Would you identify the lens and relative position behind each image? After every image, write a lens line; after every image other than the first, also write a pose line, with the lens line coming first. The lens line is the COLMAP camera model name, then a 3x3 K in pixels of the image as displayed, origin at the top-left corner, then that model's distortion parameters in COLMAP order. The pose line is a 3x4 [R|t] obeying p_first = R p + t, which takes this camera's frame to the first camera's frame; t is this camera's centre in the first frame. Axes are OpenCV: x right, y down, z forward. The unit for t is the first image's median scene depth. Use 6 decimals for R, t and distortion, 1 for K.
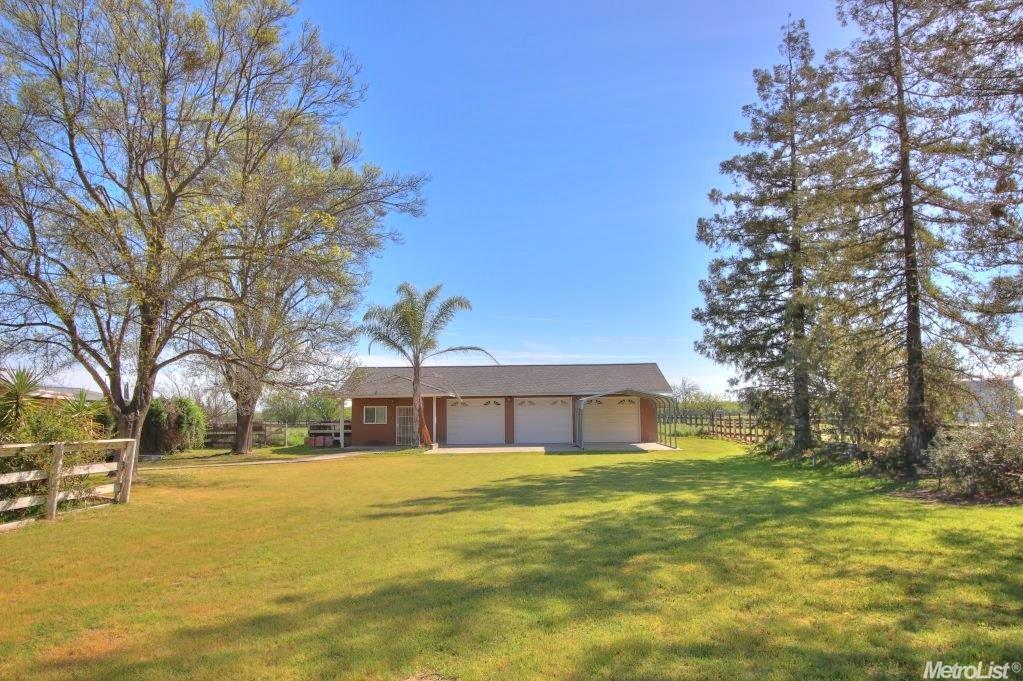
lens RADIAL K [[820.9, 0, 511.5], [0, 820.9, 340.5], [0, 0, 1]] dist [0.005066, 0.004922]
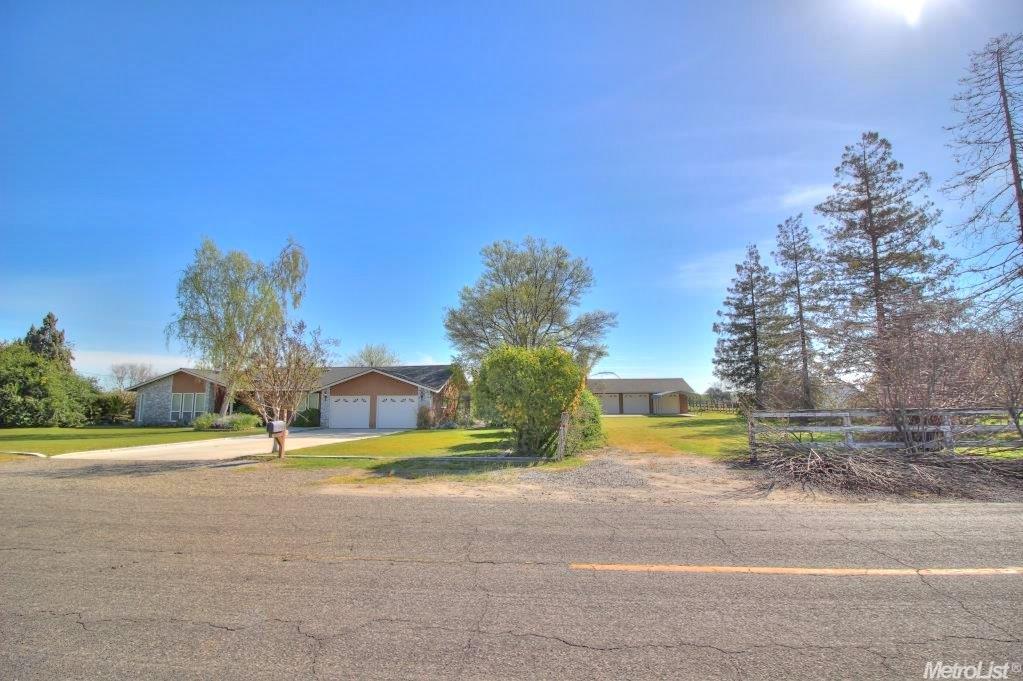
lens RADIAL K [[424.8, 0, 534.4], [0, 424.8, 349.1], [0, 0, 1]] dist [-0.025203, -0.000148]
pose [[0.993987, -0.003022, -0.109456, -0.182316], [-0.000597, 0.999455, -0.033014, -0.026061], [0.109496, 0.032881, 0.993443, -0.355399]]
